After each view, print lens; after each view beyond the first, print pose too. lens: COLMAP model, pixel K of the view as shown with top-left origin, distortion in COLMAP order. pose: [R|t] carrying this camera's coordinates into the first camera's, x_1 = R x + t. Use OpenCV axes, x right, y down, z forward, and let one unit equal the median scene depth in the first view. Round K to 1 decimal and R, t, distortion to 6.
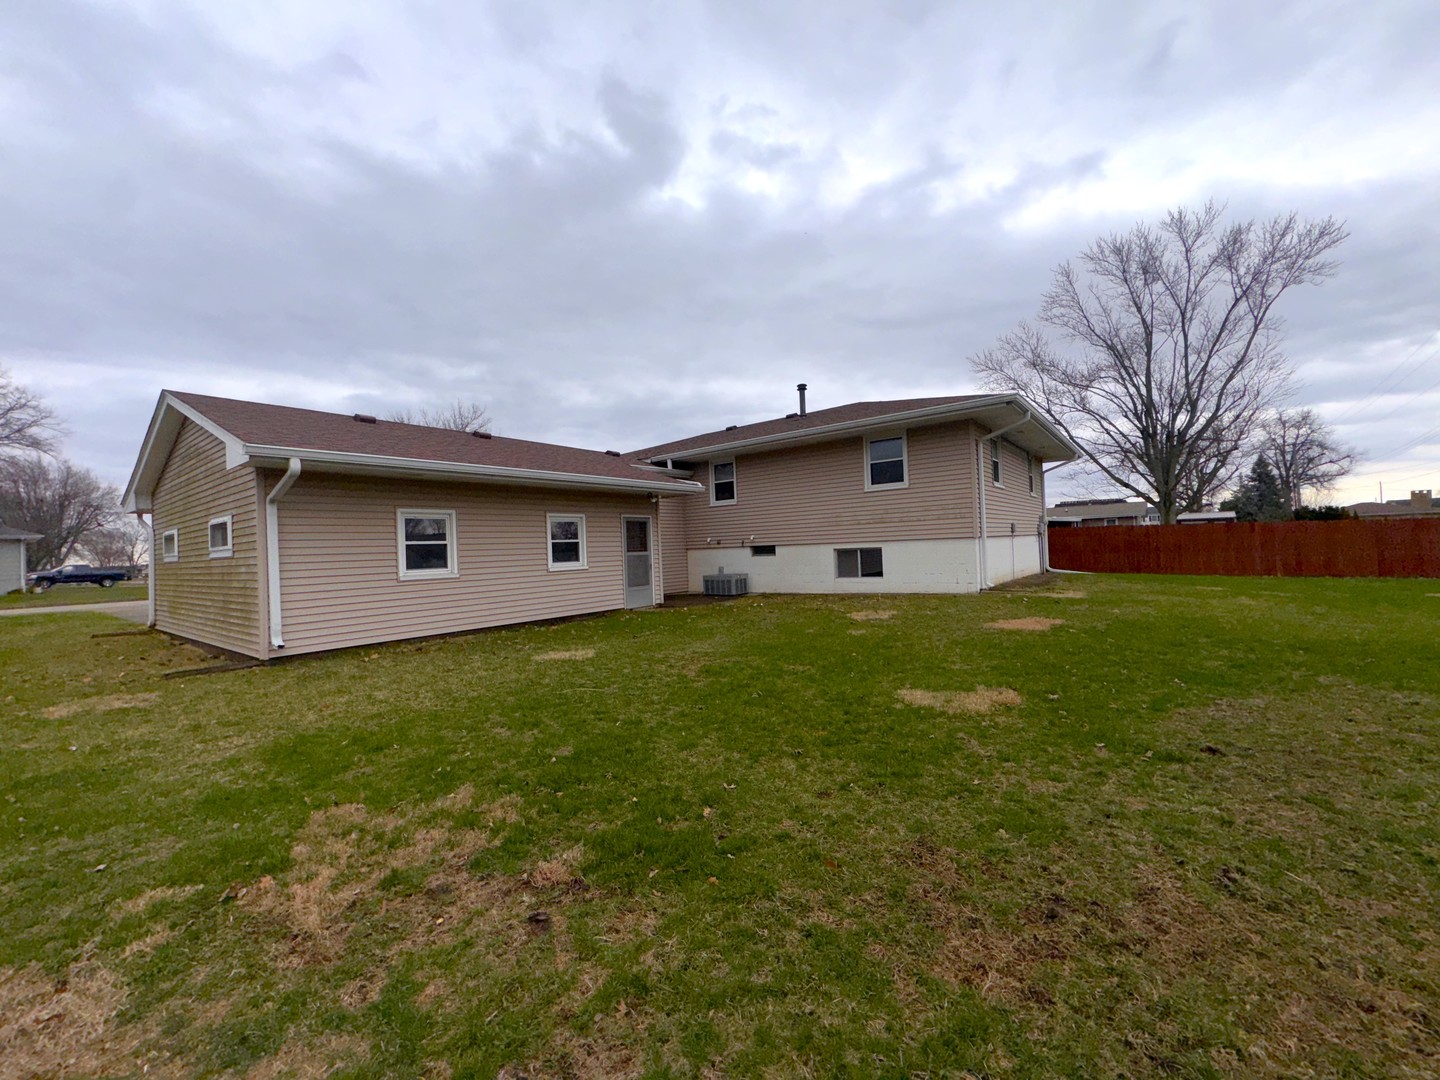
lens RADIAL K [[574.9, 0, 720.0], [0, 574.9, 540.0], [0, 0, 1]] dist [-0.002952, 0.000039]
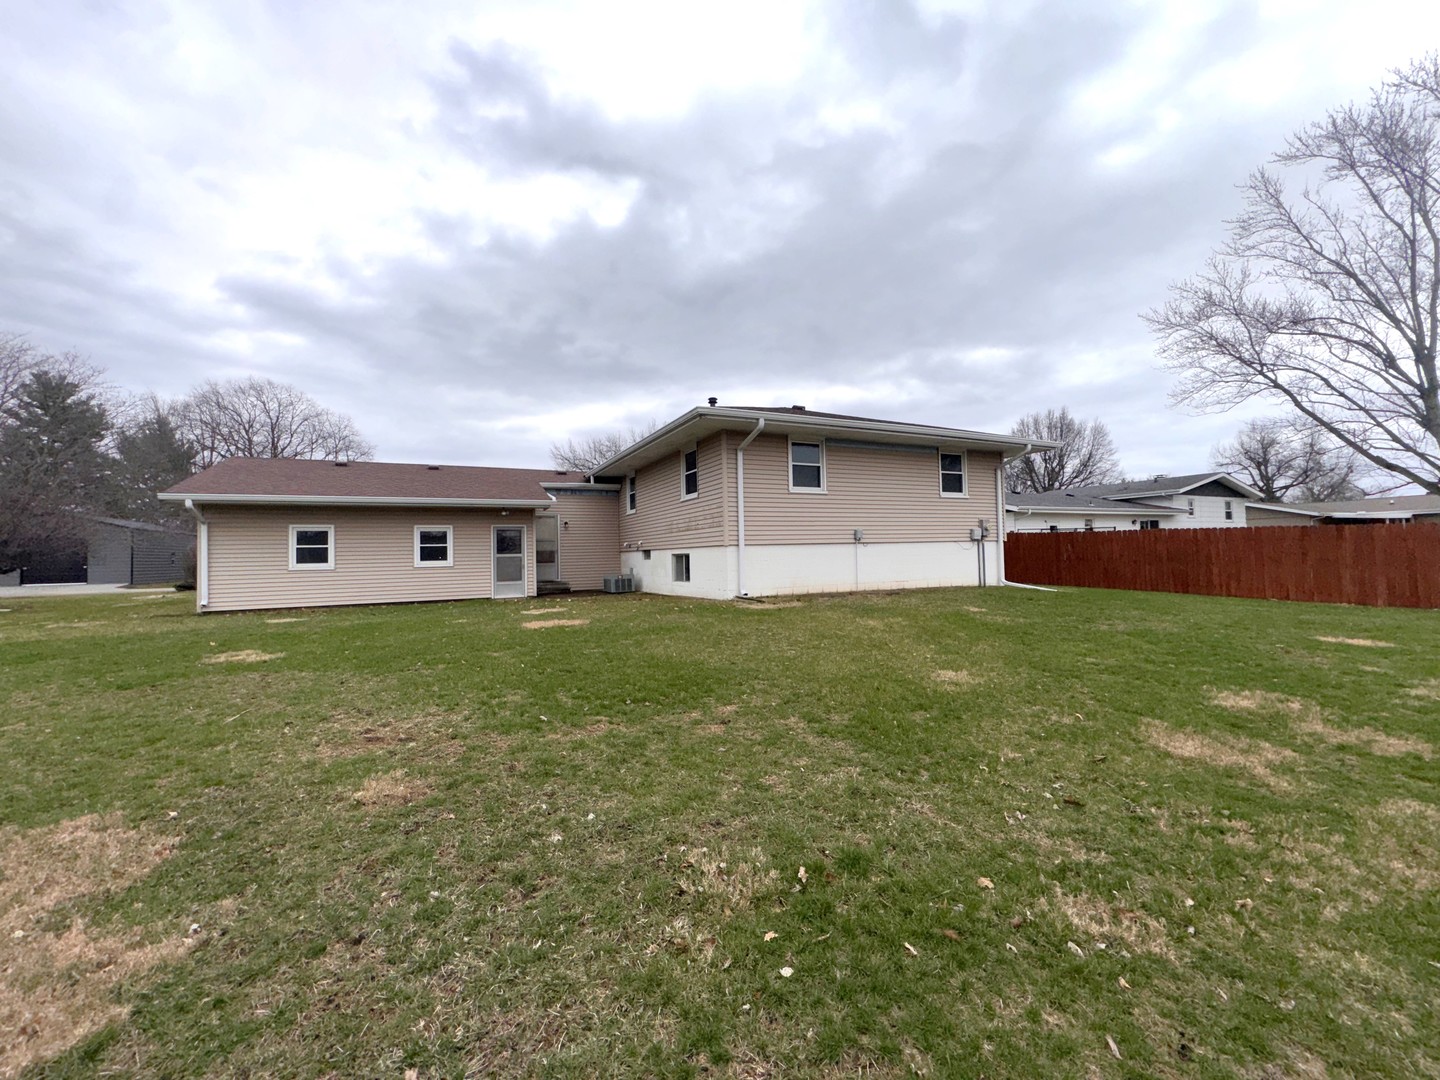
lens RADIAL K [[574.9, 0, 720.0], [0, 574.9, 540.0], [0, 0, 1]] dist [-0.002952, 0.000039]
pose [[0.894463, 0.004272, -0.447121, 0.836051], [-0.004088, 0.999991, 0.001377, -0.013764], [0.447122, 0.000596, 0.894473, 0.077293]]
